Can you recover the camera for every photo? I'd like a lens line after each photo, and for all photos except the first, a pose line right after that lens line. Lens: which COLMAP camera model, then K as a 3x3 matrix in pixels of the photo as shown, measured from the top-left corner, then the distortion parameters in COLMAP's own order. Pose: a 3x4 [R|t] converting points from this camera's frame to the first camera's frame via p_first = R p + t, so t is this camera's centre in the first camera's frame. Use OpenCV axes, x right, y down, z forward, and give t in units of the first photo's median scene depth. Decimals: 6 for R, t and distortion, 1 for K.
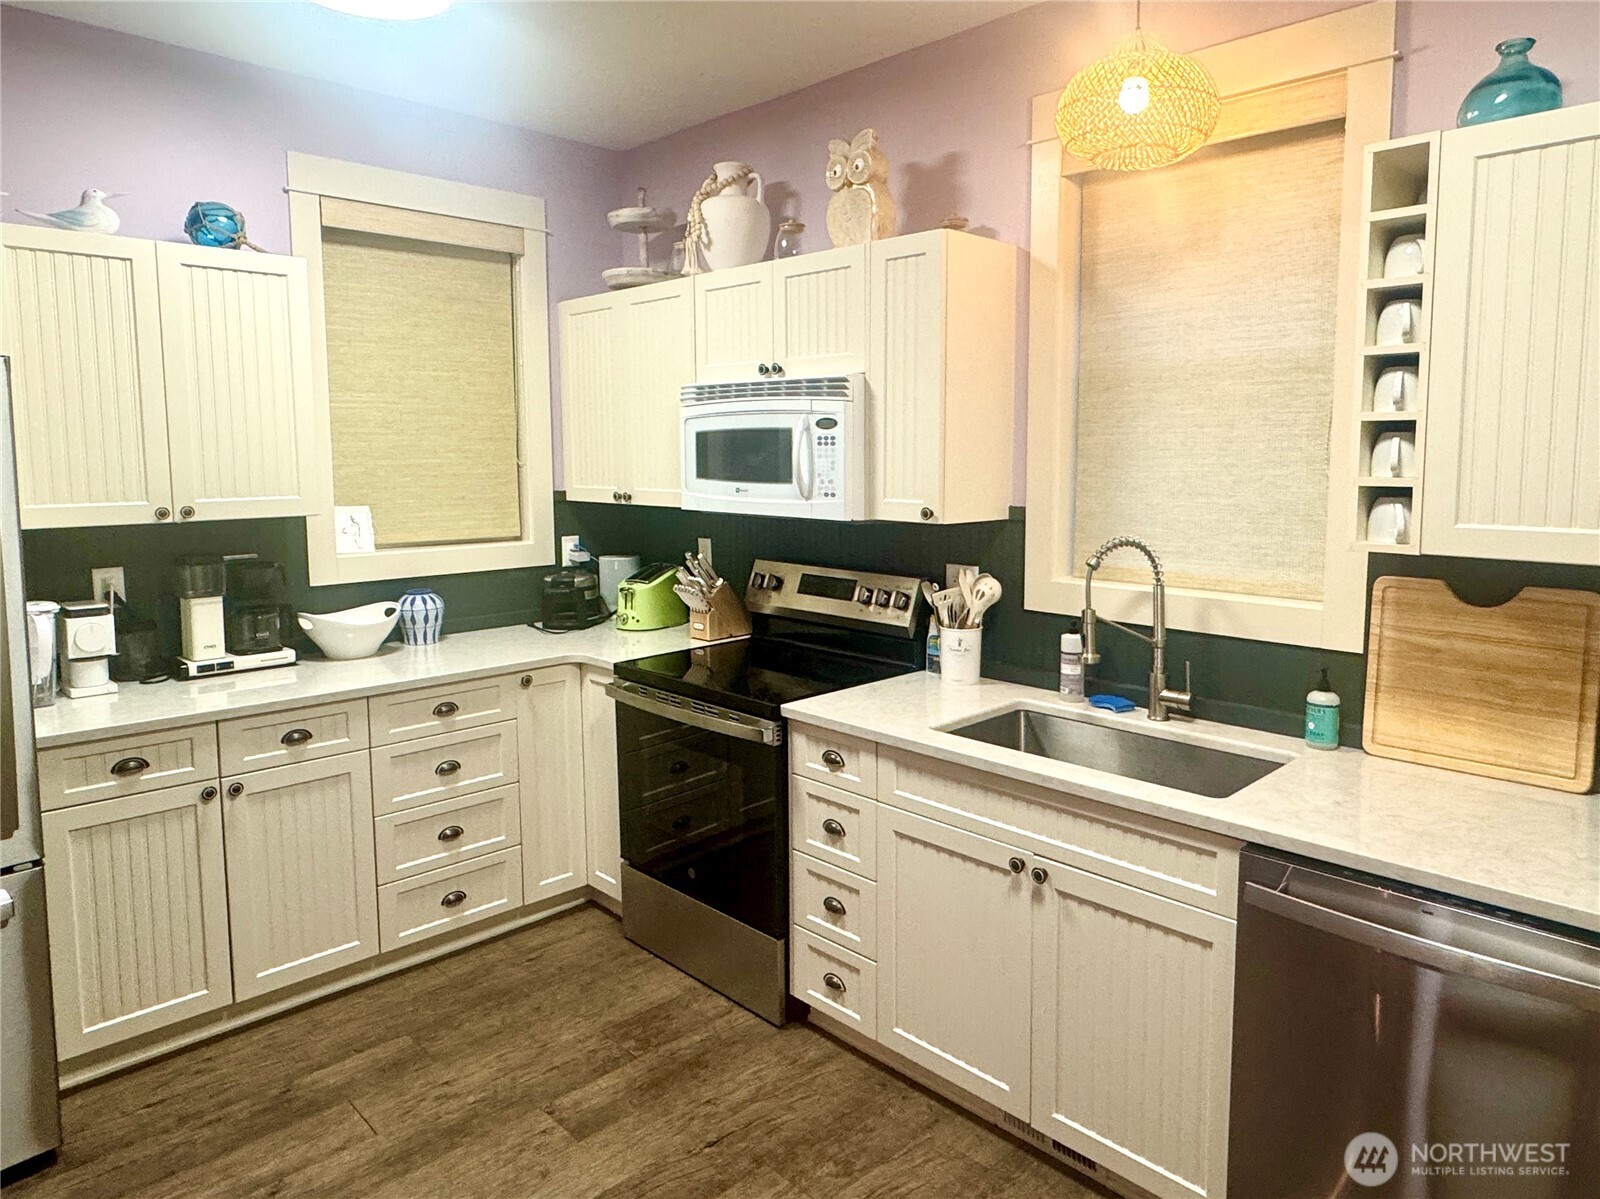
lens RADIAL K [[1043.9, 0, 801.0], [0, 1043.9, 538.2], [0, 0, 1]] dist [-0.021275, -0.001943]
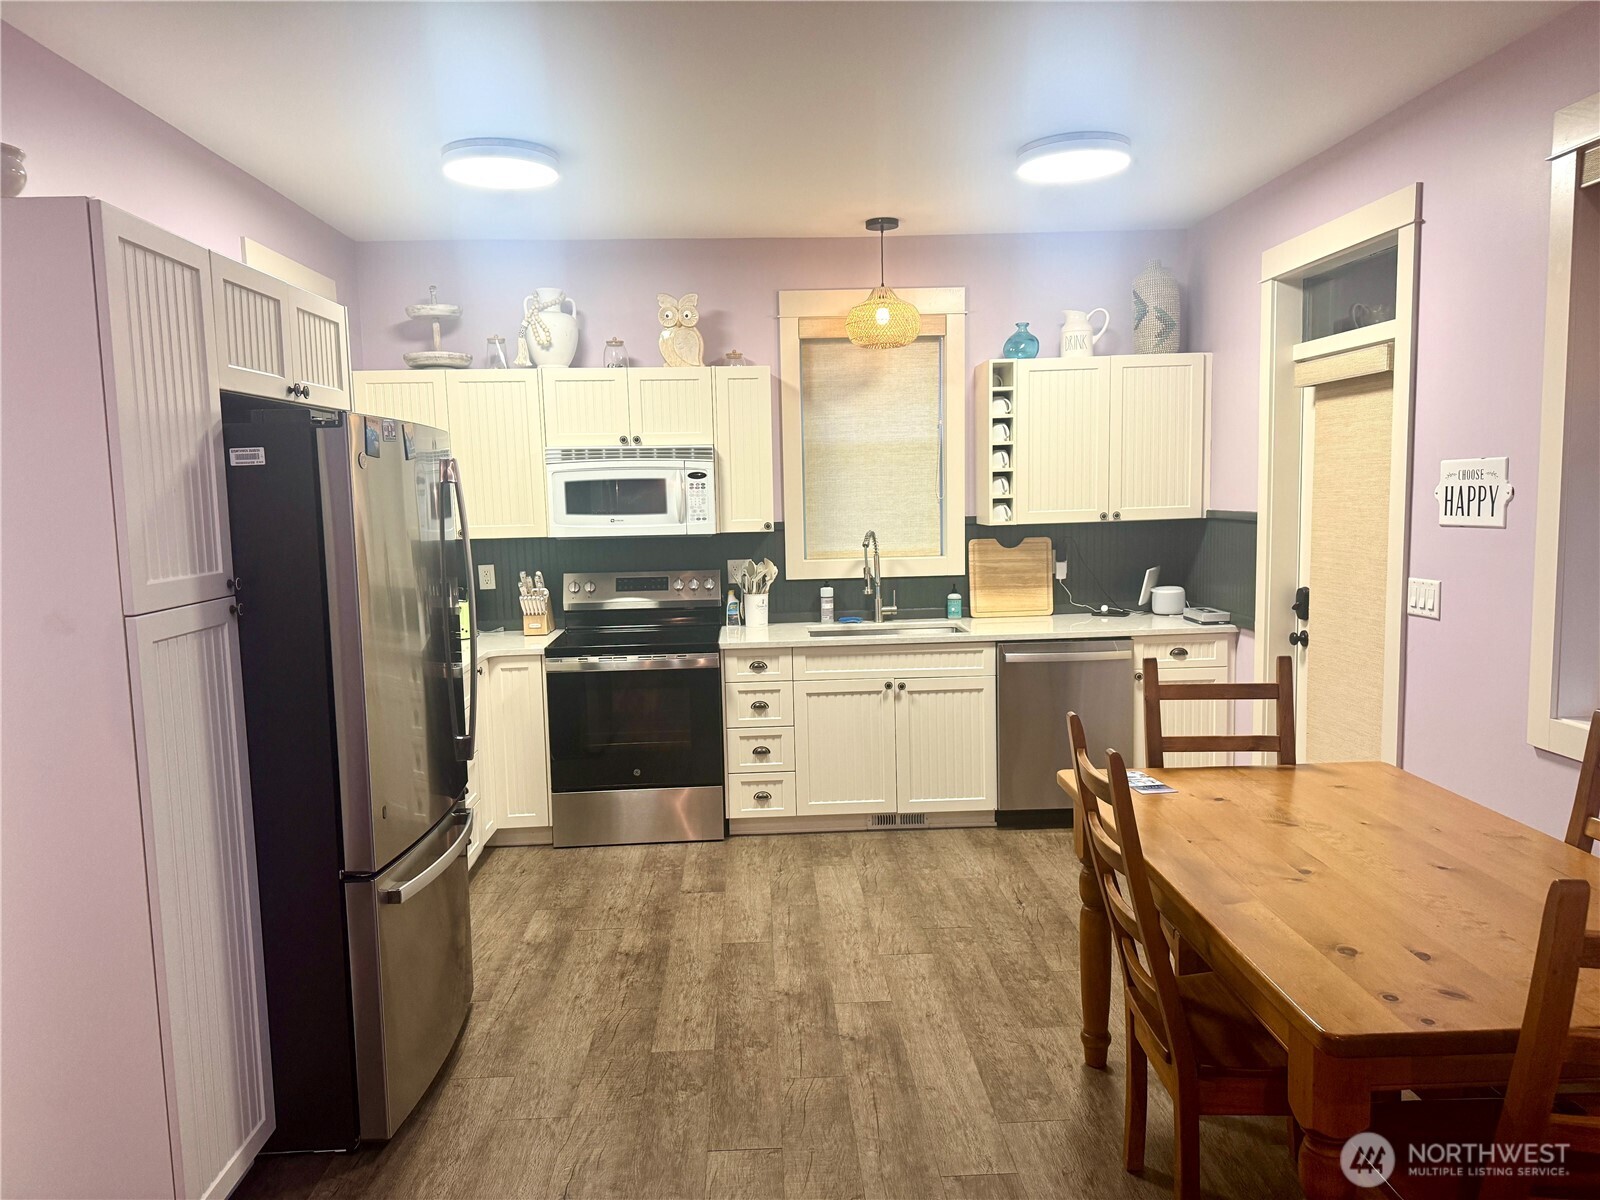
lens RADIAL K [[1126.0, 0, 800.0], [0, 1126.0, 600.0], [0, 0, 1]] dist [0.013774, -0.007061]
pose [[0.671772, -0.087537, 0.735568, -1.281806], [0.088192, 0.995382, 0.037914, 0.034776], [-0.735490, 0.039401, 0.676389, -0.333118]]
